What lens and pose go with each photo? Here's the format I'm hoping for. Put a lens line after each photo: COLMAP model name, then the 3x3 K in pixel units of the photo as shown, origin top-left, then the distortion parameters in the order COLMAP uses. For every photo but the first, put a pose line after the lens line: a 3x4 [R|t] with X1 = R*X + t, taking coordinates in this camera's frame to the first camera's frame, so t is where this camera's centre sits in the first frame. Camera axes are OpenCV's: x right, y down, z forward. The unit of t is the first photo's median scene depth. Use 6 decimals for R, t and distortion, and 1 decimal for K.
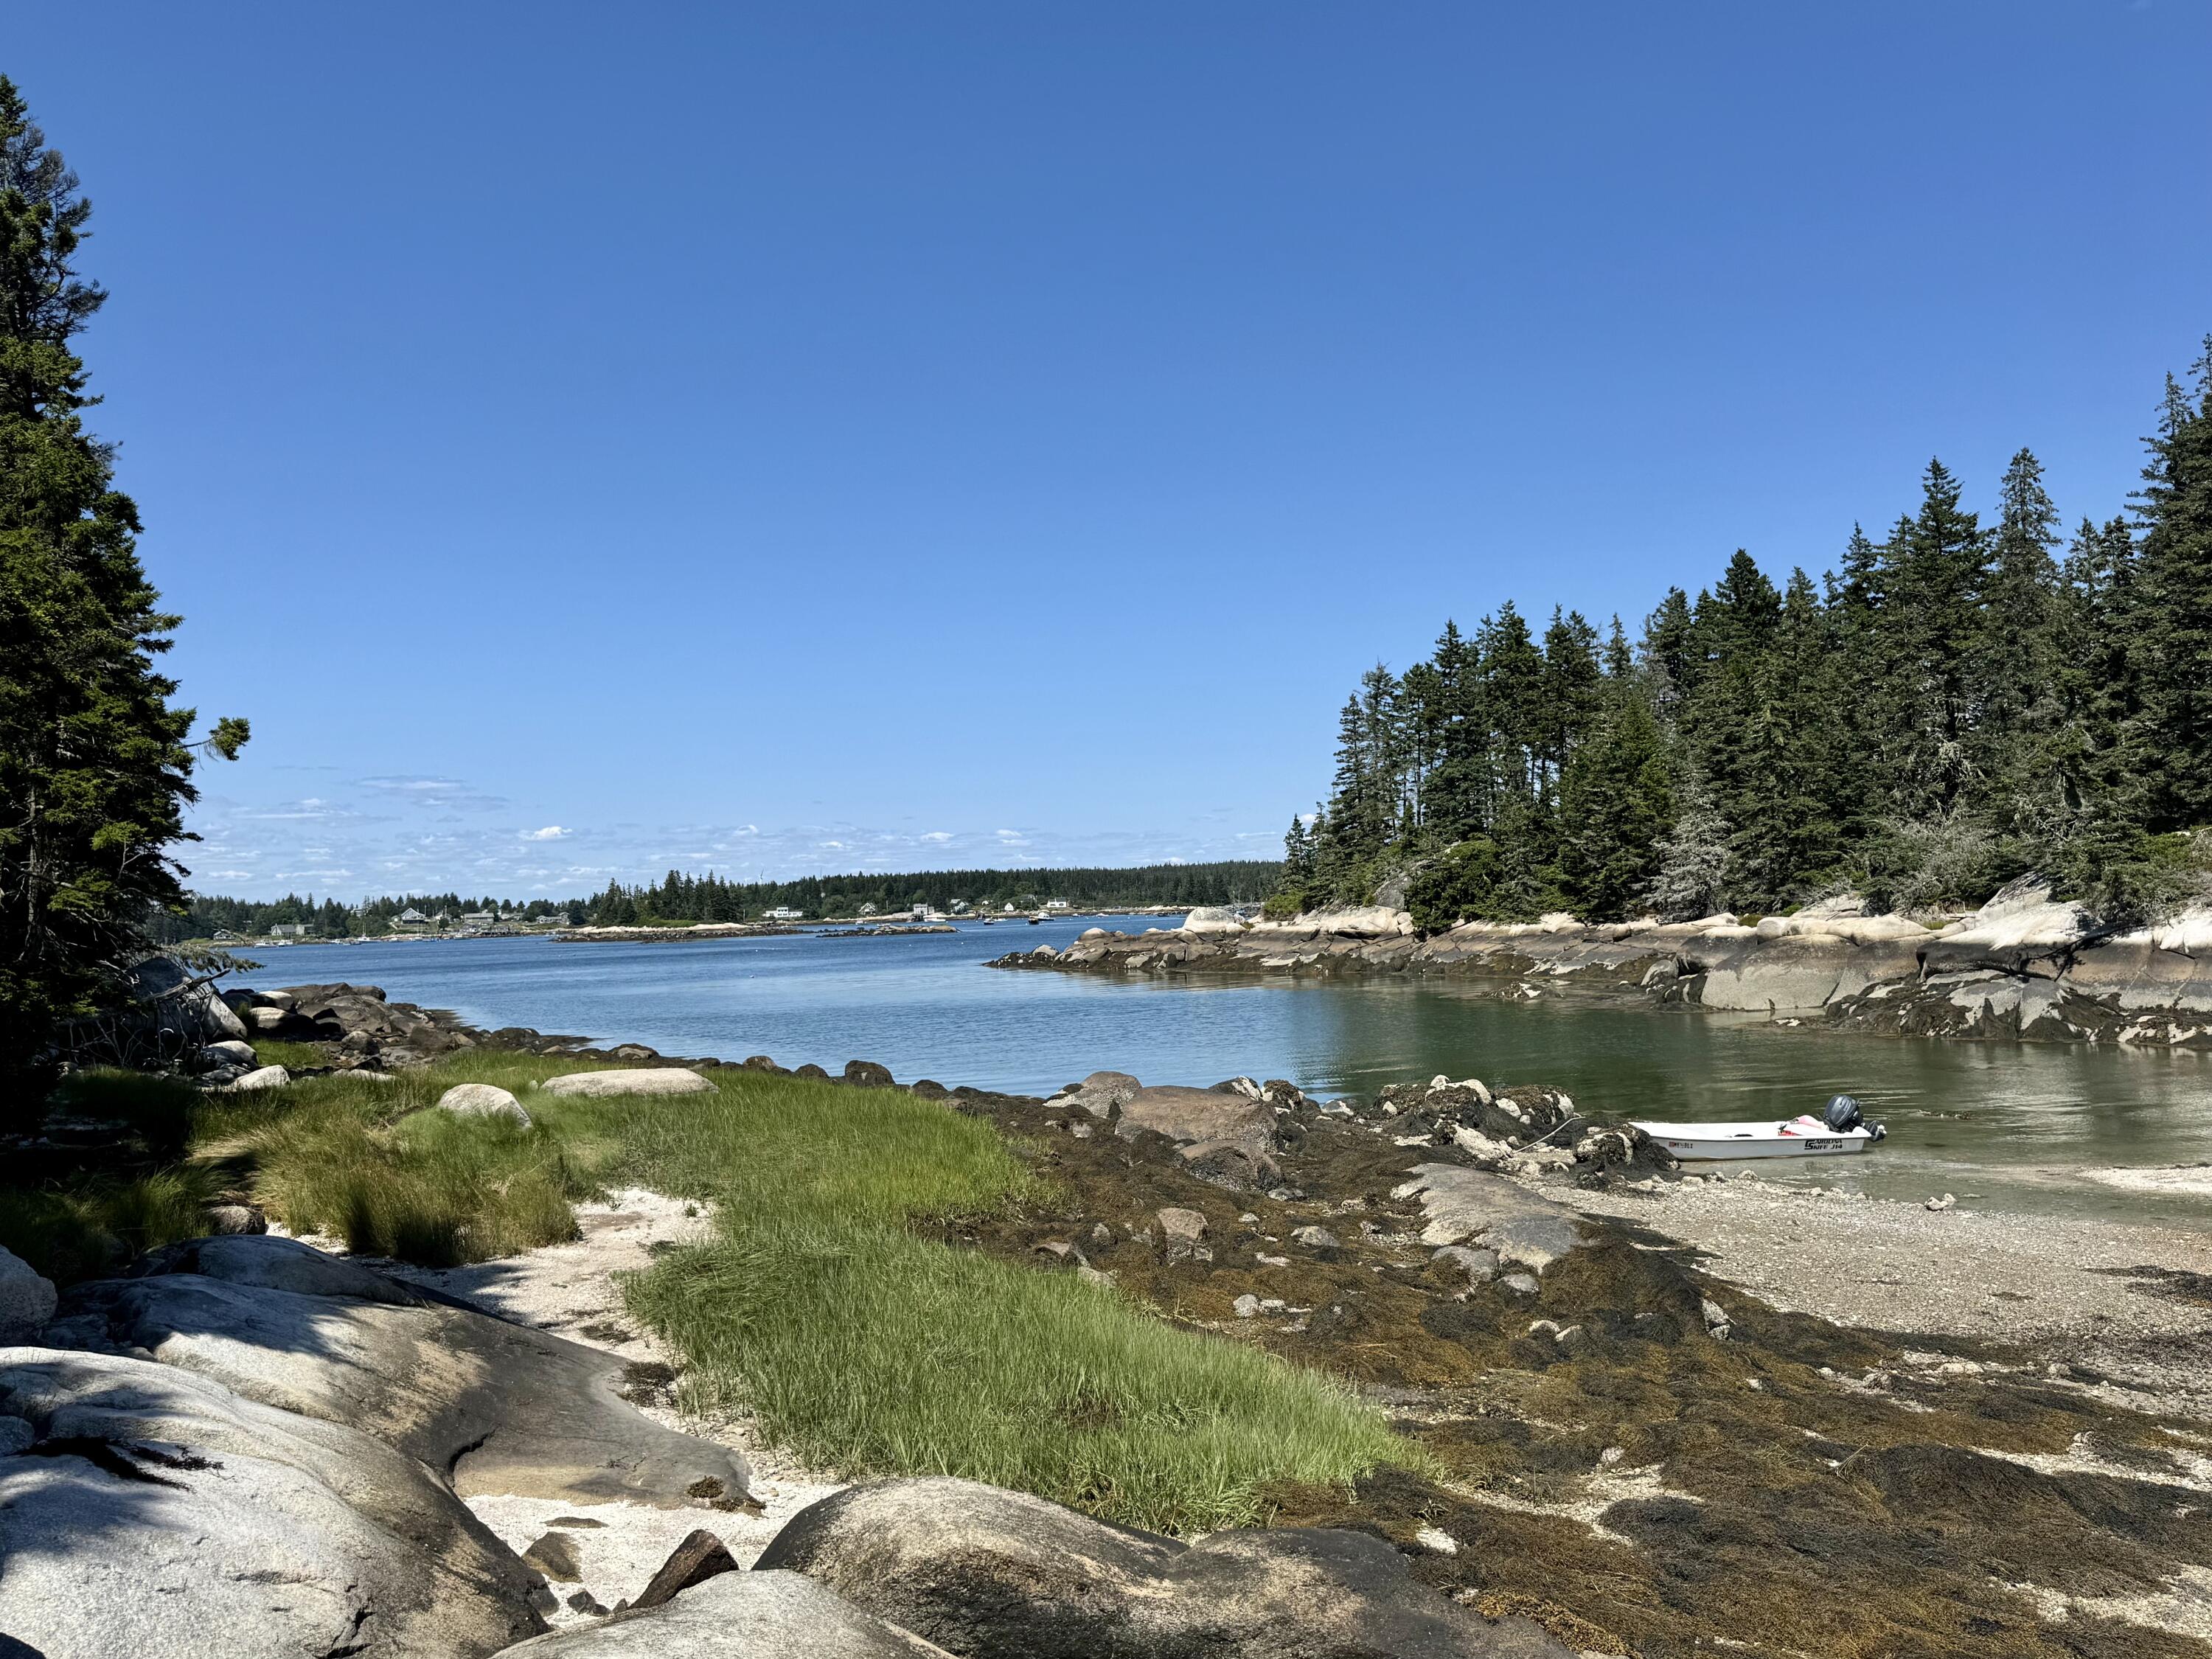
lens RADIAL K [[1817.9, 0, 1106.0], [0, 1817.9, 829.5], [0, 0, 1]] dist [0.017461, -0.013361]
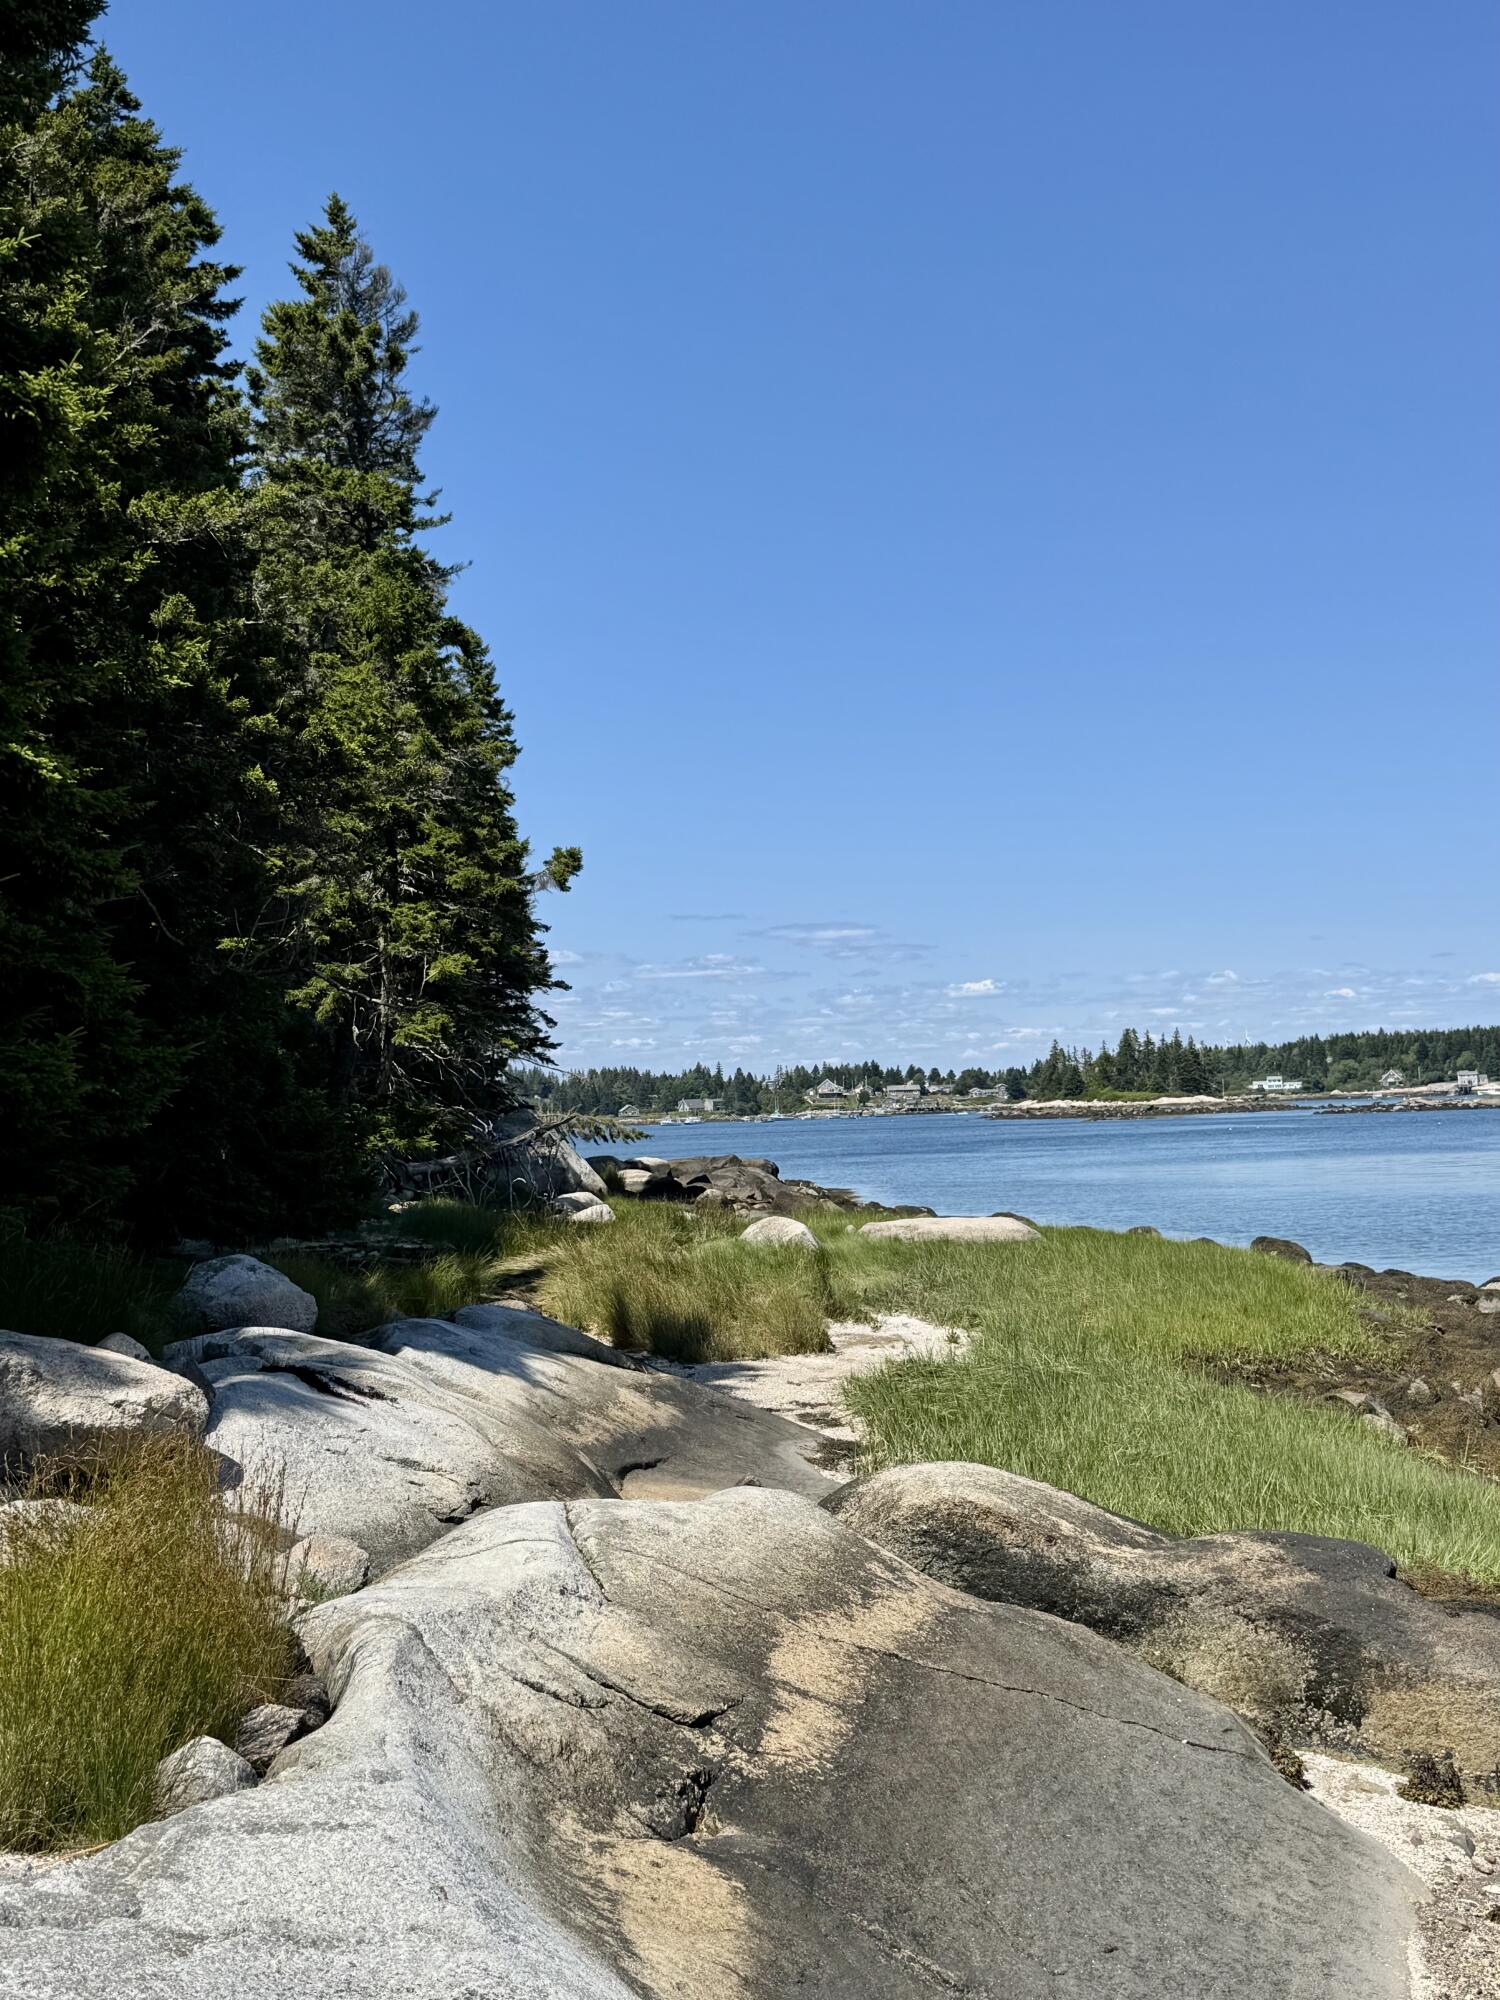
lens RADIAL K [[2446.7, 0, 750.0], [0, 2446.7, 1000.0], [0, 0, 1]] dist [0.396798, -1.016084]
pose [[0.914058, -0.019737, -0.405104, 0.129816], [0.020725, 0.999783, -0.001947, 0.023205], [0.405055, -0.006617, 0.914268, -0.138819]]
